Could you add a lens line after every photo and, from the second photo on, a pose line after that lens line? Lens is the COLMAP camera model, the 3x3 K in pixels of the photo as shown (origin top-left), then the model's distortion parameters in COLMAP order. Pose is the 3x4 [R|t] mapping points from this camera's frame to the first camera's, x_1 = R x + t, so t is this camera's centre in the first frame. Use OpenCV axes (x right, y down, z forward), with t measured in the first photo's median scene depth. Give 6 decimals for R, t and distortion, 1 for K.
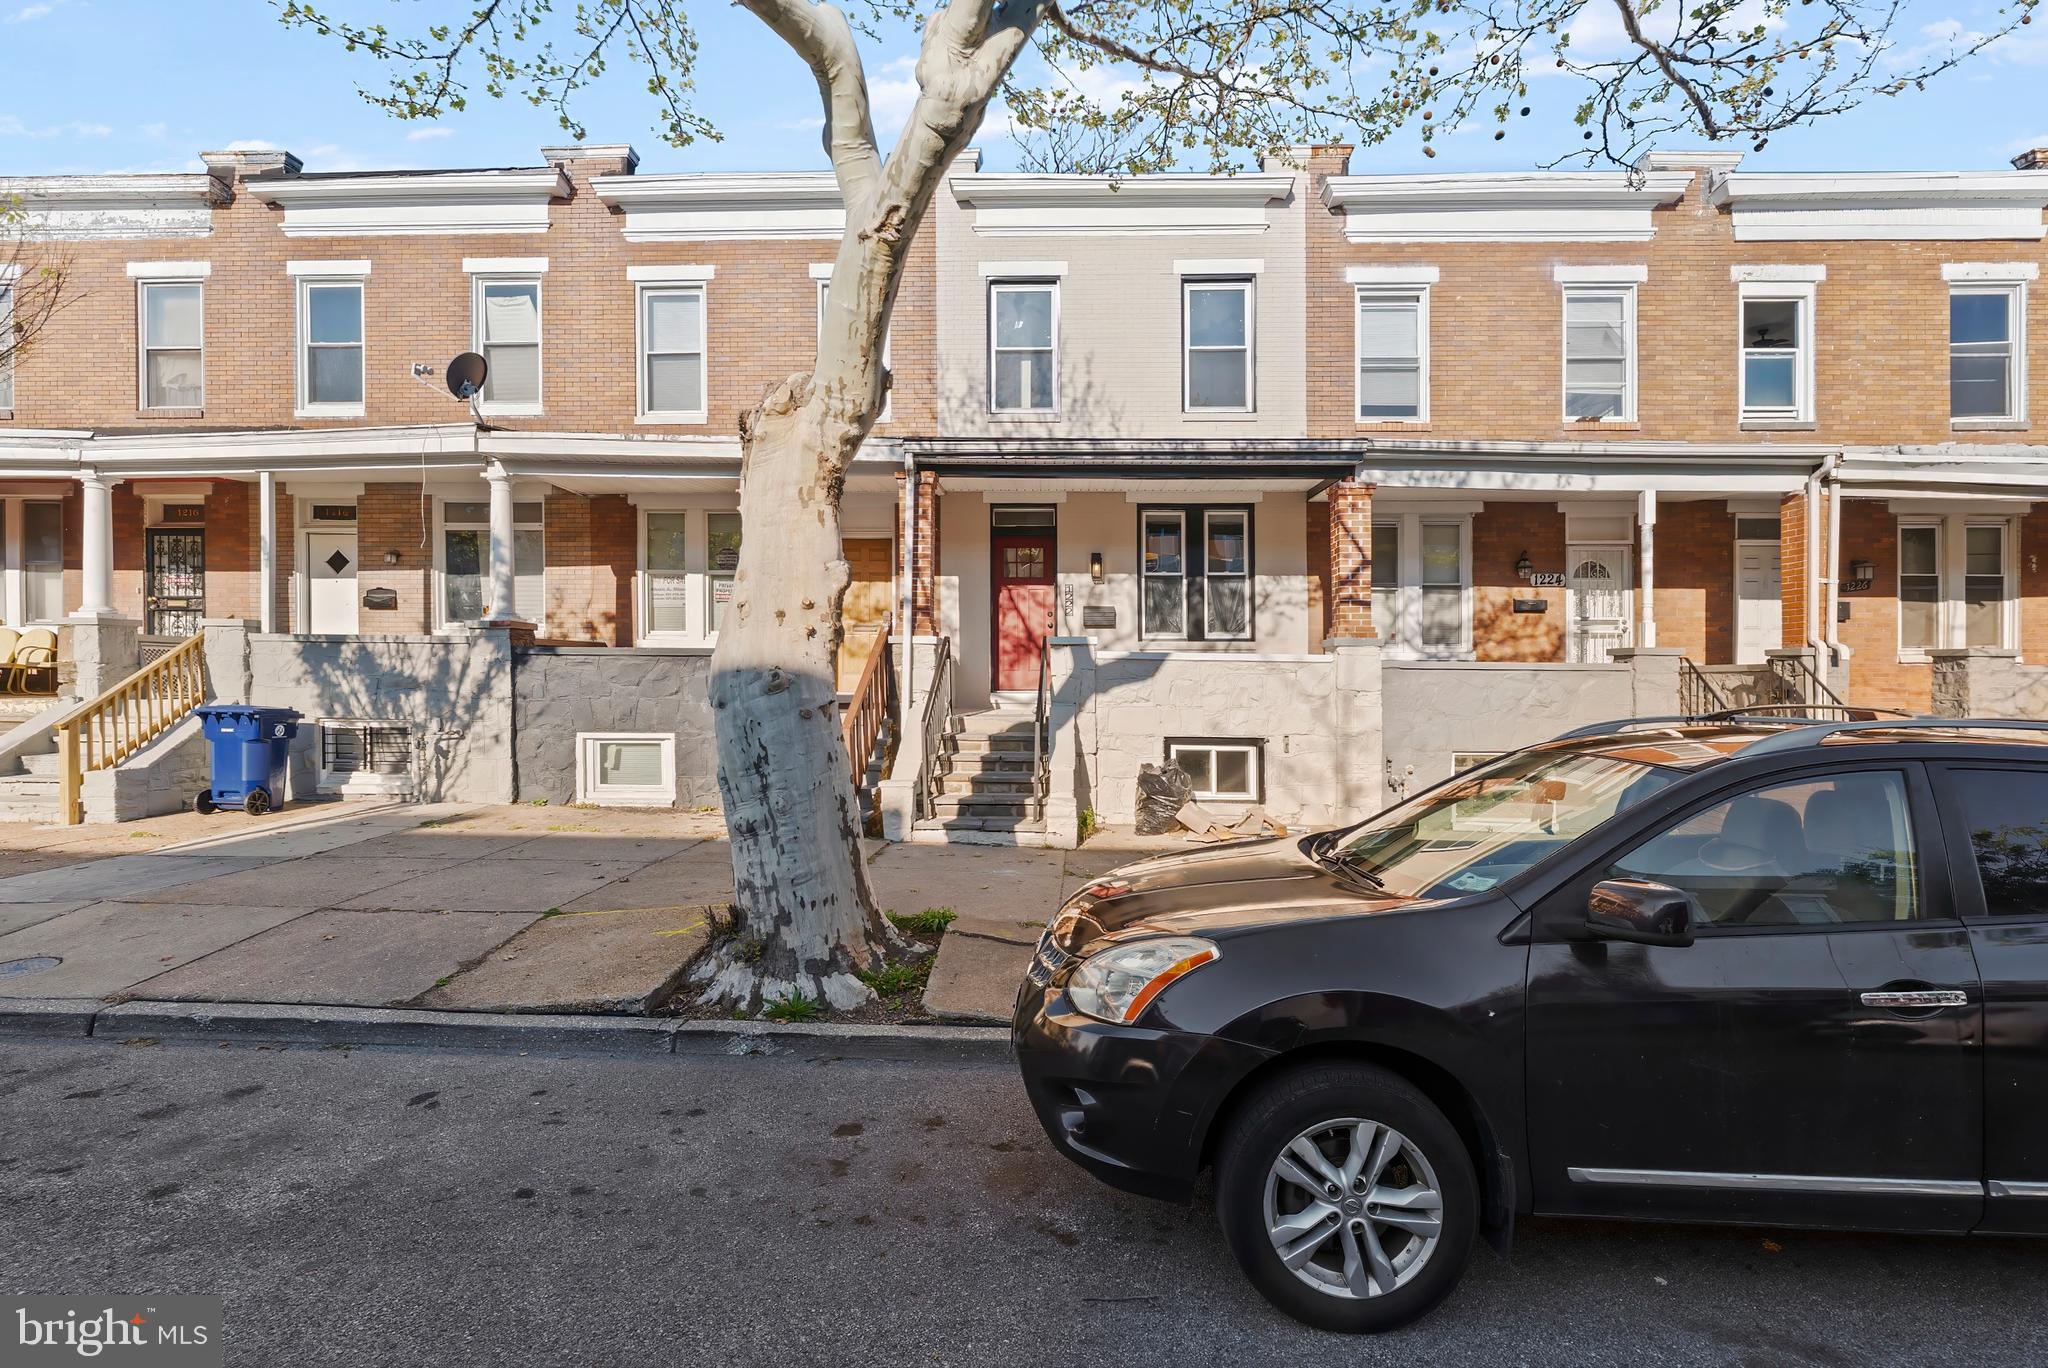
lens RADIAL K [[948.8, 0, 1030.3], [0, 948.8, 623.0], [0, 0, 1]] dist [-0.000353, -0.000293]
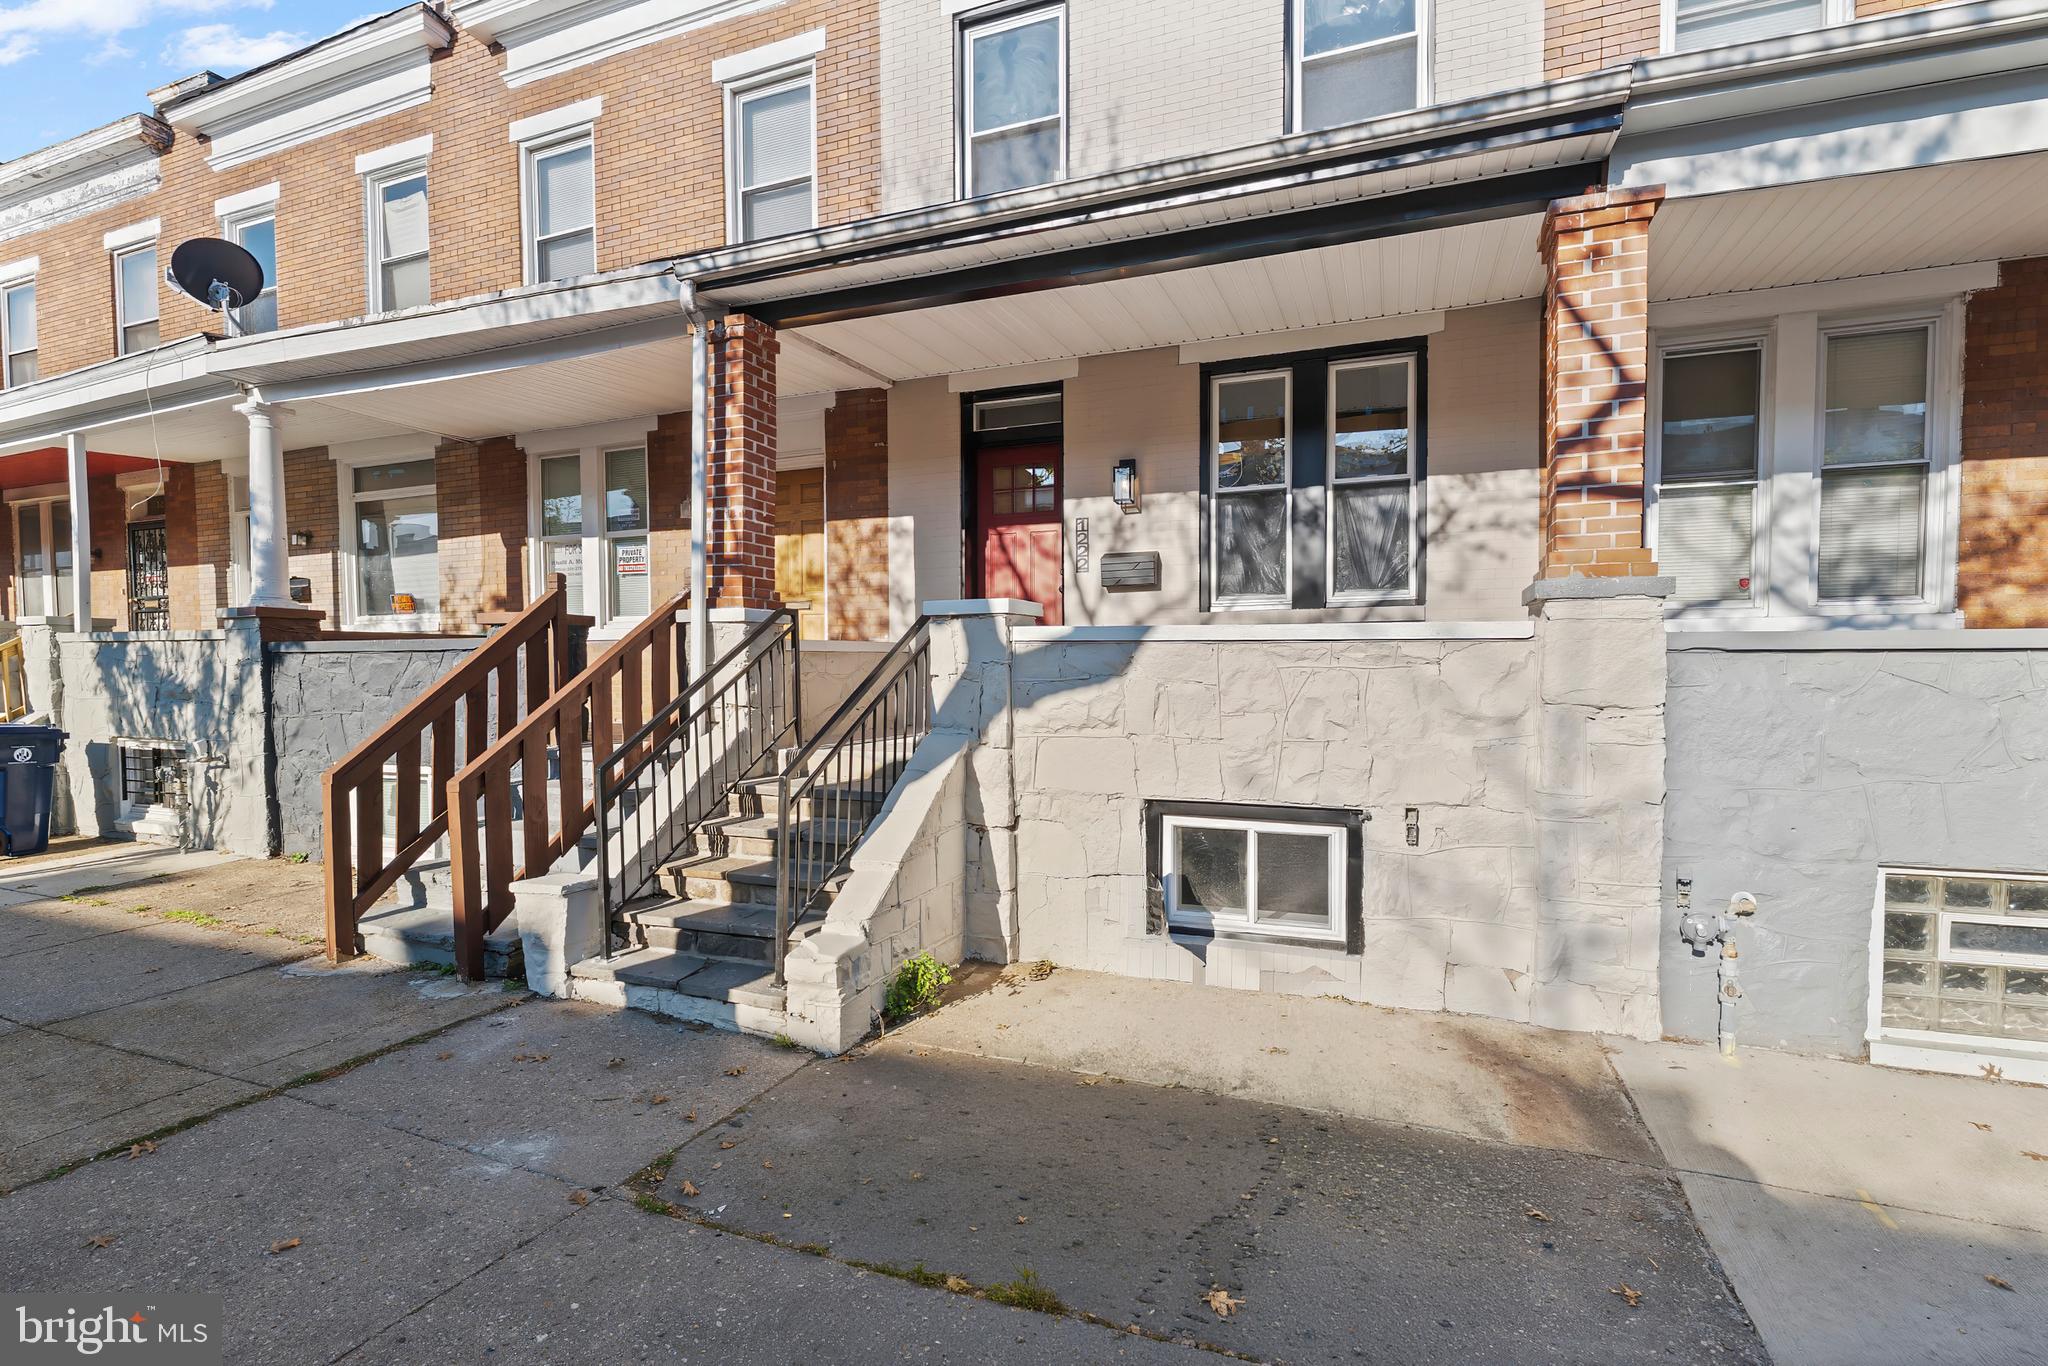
lens RADIAL K [[999.9, 0, 967.7], [0, 999.9, 686.1], [0, 0, 1]] dist [-0.001116, -0.000335]
pose [[0.941835, -0.006019, -0.336021, 0.205001], [0.030156, 0.997320, 0.066658, 0.022673], [0.334720, -0.072914, 0.939493, 0.439755]]
